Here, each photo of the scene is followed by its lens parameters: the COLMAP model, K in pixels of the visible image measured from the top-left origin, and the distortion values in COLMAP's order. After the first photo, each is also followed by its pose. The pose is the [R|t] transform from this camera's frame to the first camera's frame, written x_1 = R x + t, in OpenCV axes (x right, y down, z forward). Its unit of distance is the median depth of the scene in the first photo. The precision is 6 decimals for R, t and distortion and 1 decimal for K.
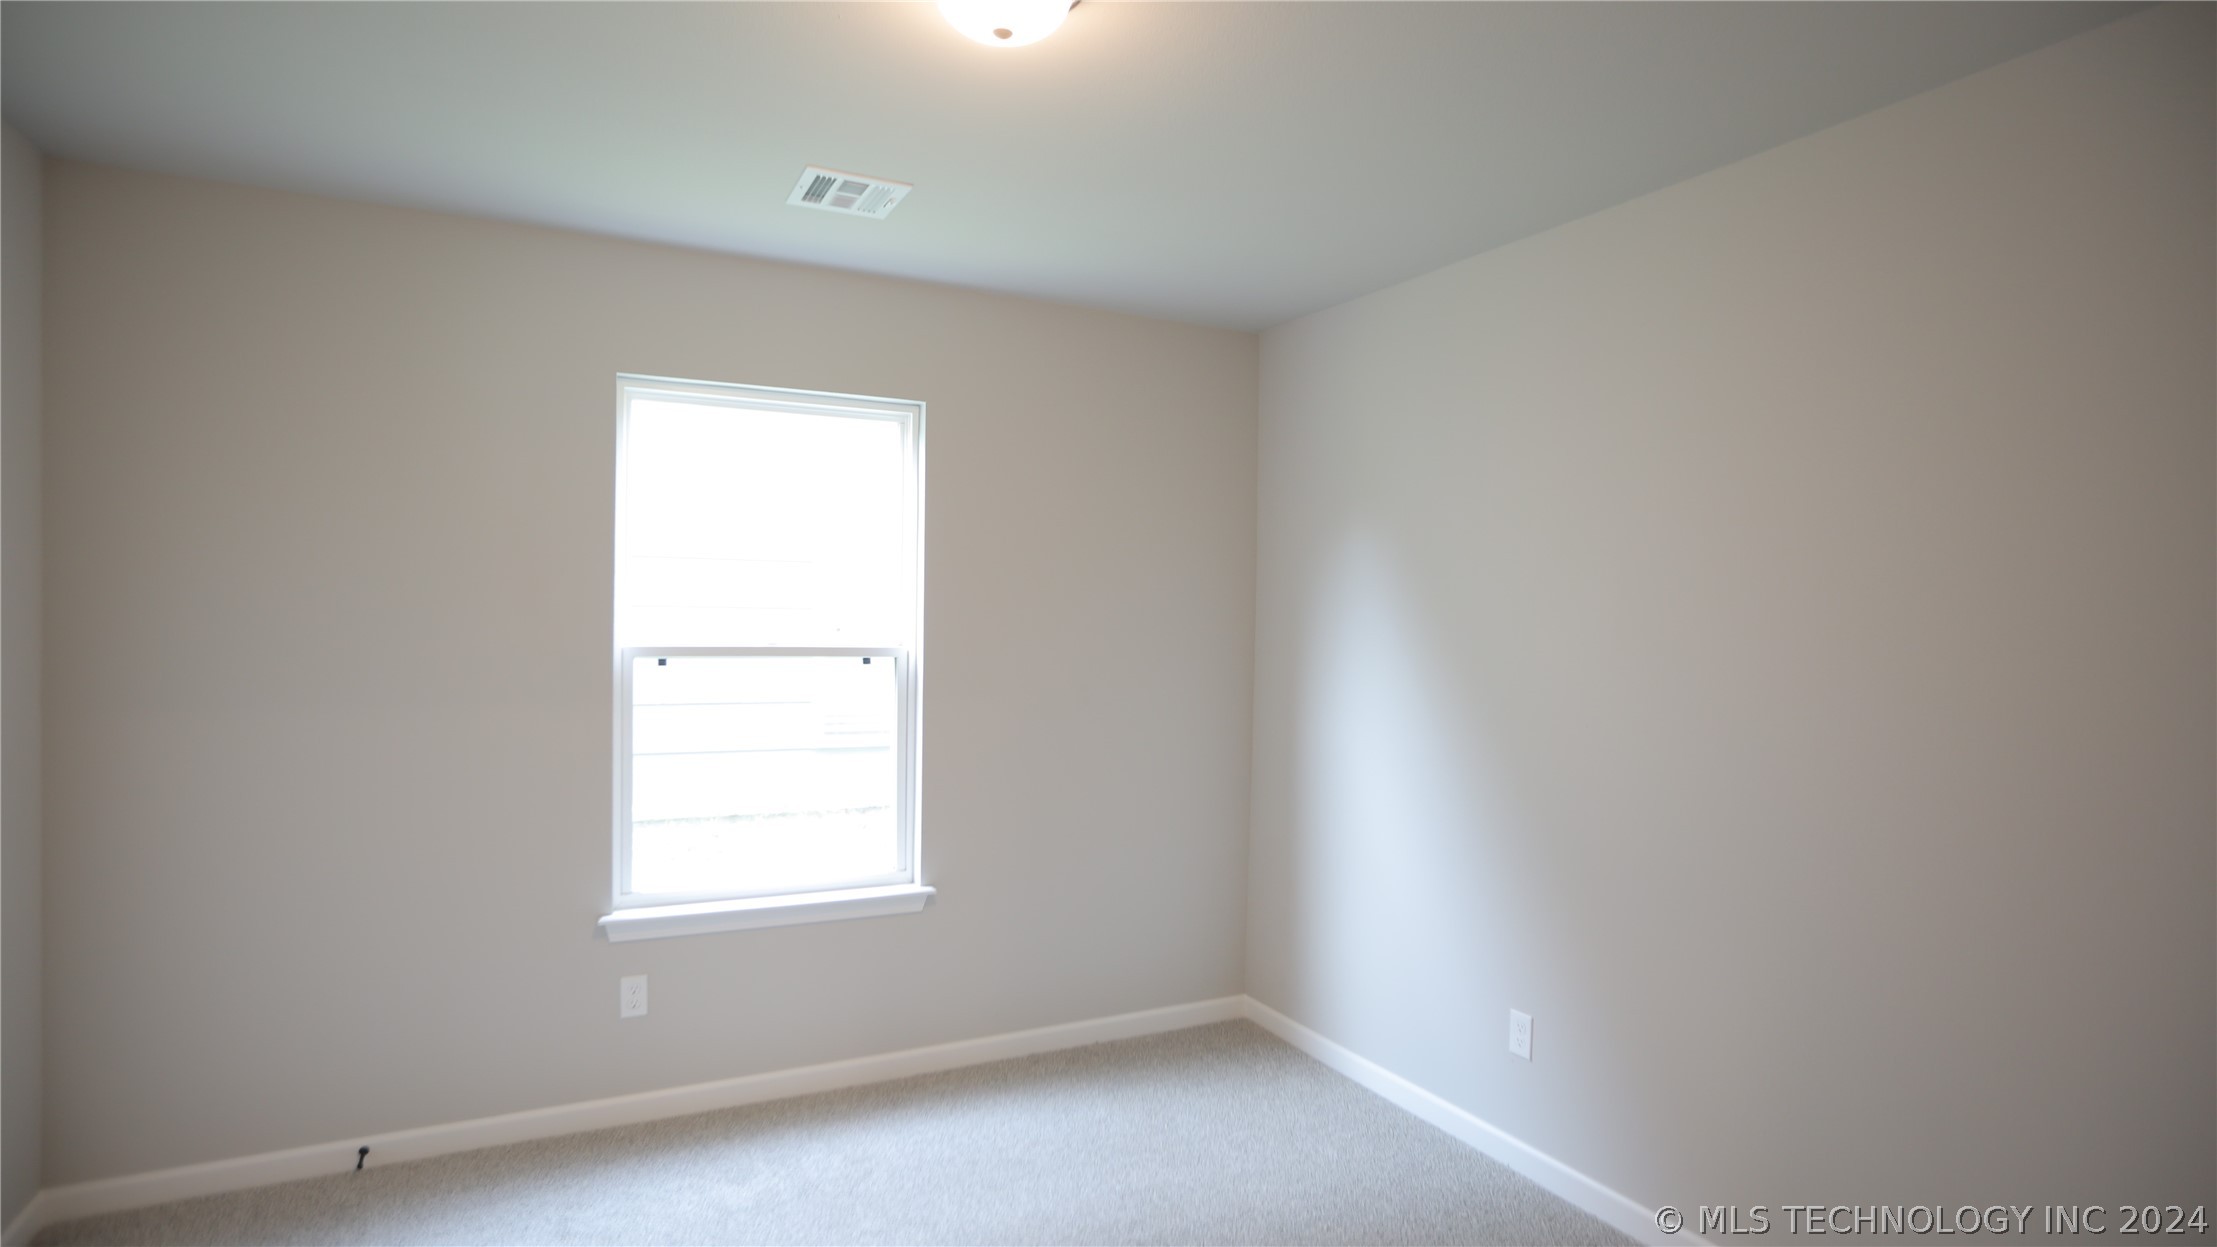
lens RADIAL K [[1120.8, 0, 1102.9], [0, 1120.8, 633.4], [0, 0, 1]] dist [-0.033006, 0.009356]
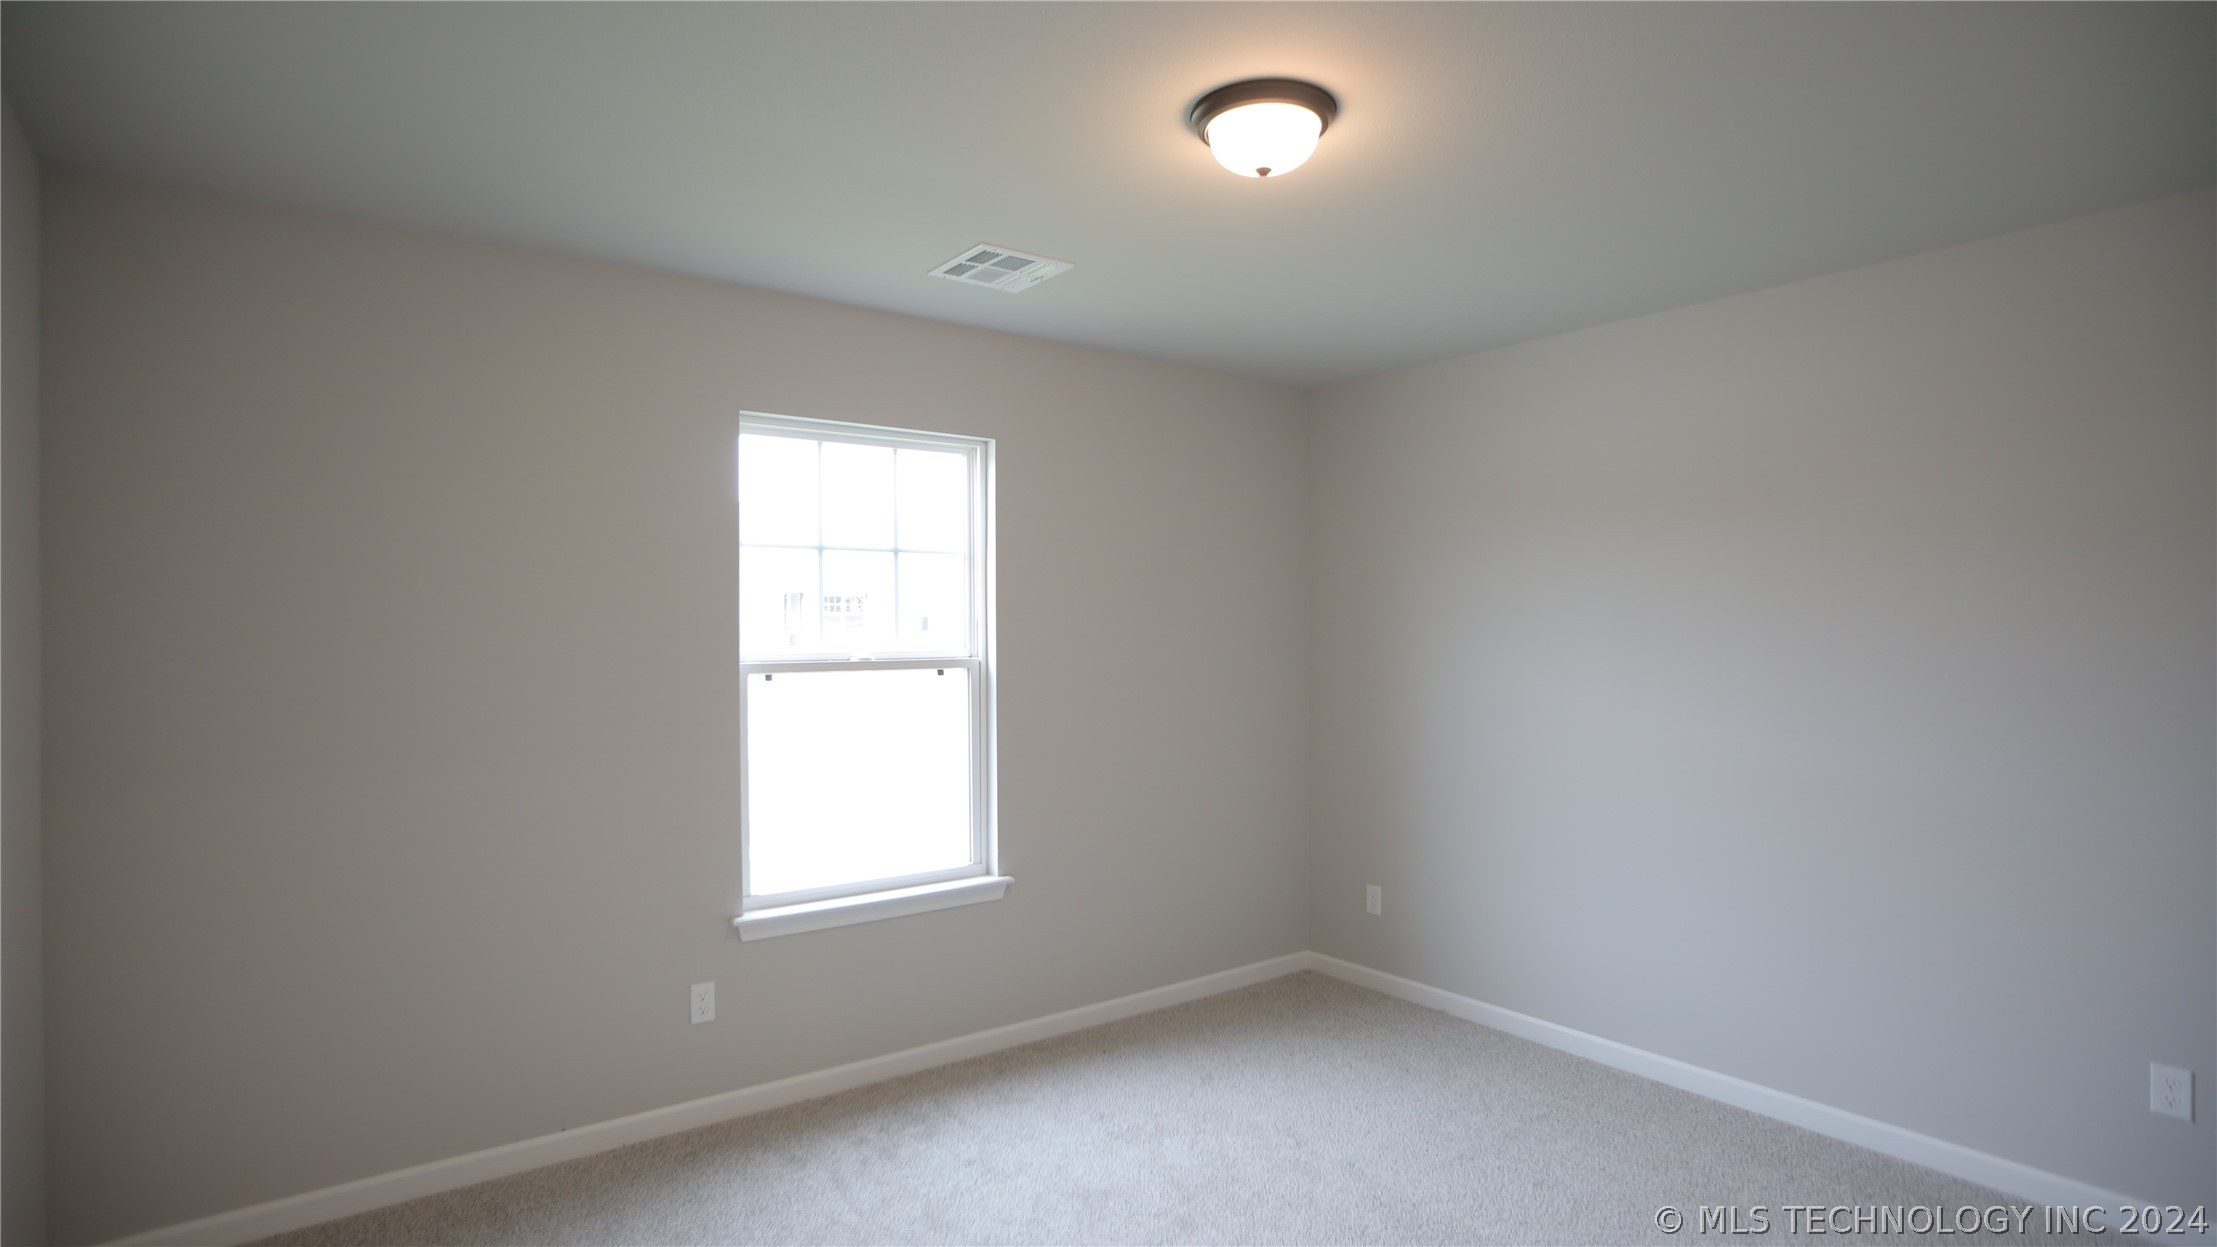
lens RADIAL K [[1120.8, 0, 1104.3], [0, 1120.8, 603.0], [0, 0, 1]] dist [-0.033006, 0.009356]
pose [[0.986725, -0.017504, 0.161456, -0.242083], [0.023768, 0.999035, -0.036944, 0.001372], [-0.160653, 0.040291, 0.986188, -0.113692]]
